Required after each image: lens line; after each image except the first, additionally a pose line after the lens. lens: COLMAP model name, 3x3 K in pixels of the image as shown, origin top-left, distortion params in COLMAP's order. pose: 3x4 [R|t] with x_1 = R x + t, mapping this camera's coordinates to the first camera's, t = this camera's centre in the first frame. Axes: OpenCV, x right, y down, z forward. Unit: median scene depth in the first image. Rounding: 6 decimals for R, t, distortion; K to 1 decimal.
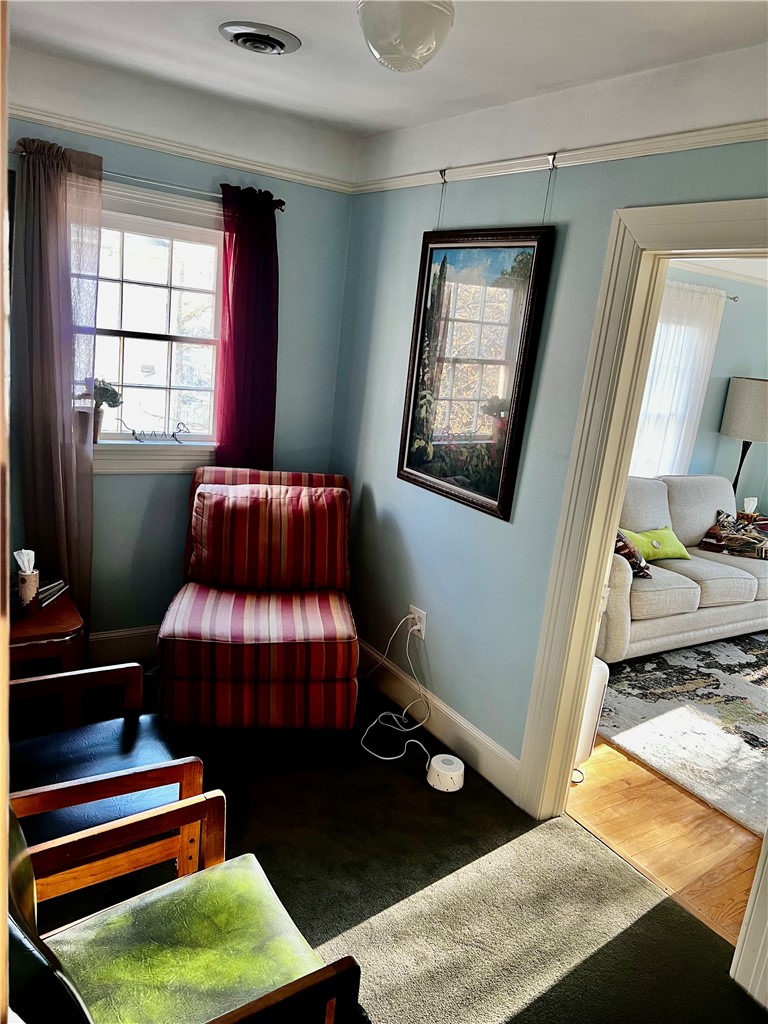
lens RADIAL K [[768.0, 0, 384.6], [0, 768.0, 513.8], [0, 0, 1]] dist [0.015590, -0.005191]
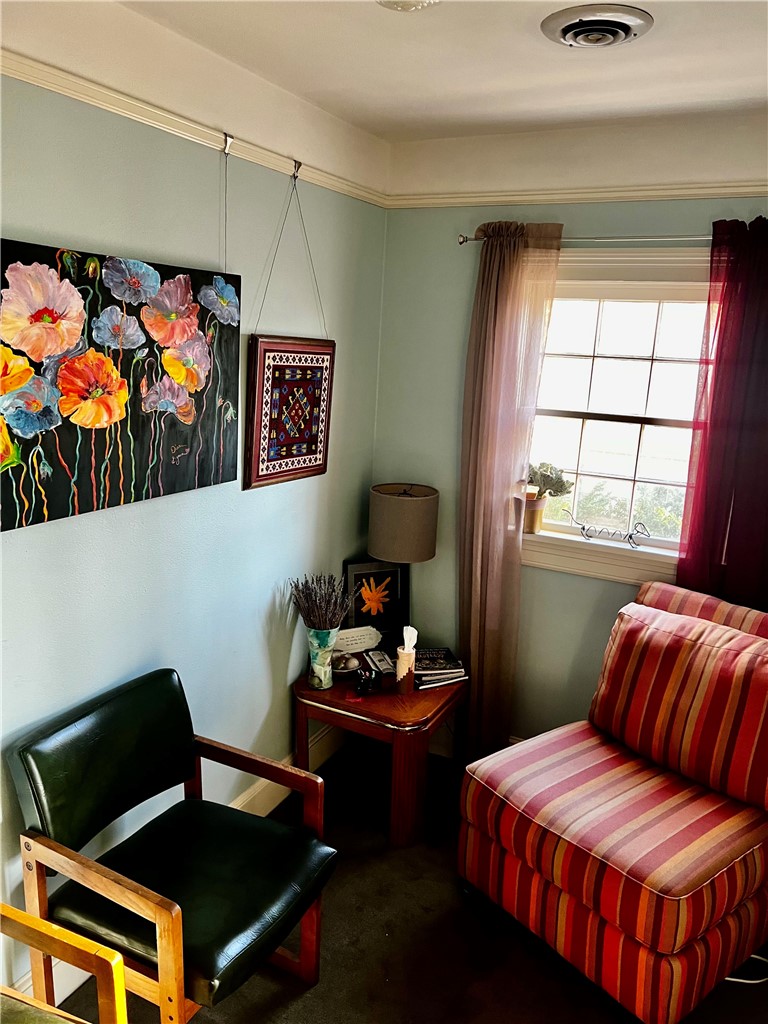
lens RADIAL K [[768.0, 0, 384.0], [0, 768.0, 512.2], [0, 0, 1]] dist [0.015590, -0.005191]
pose [[0.498995, 0.112505, -0.859271, 0.313675], [-0.186133, 0.982310, 0.020524, -0.102256], [0.846380, 0.149697, 0.511108, 0.380777]]
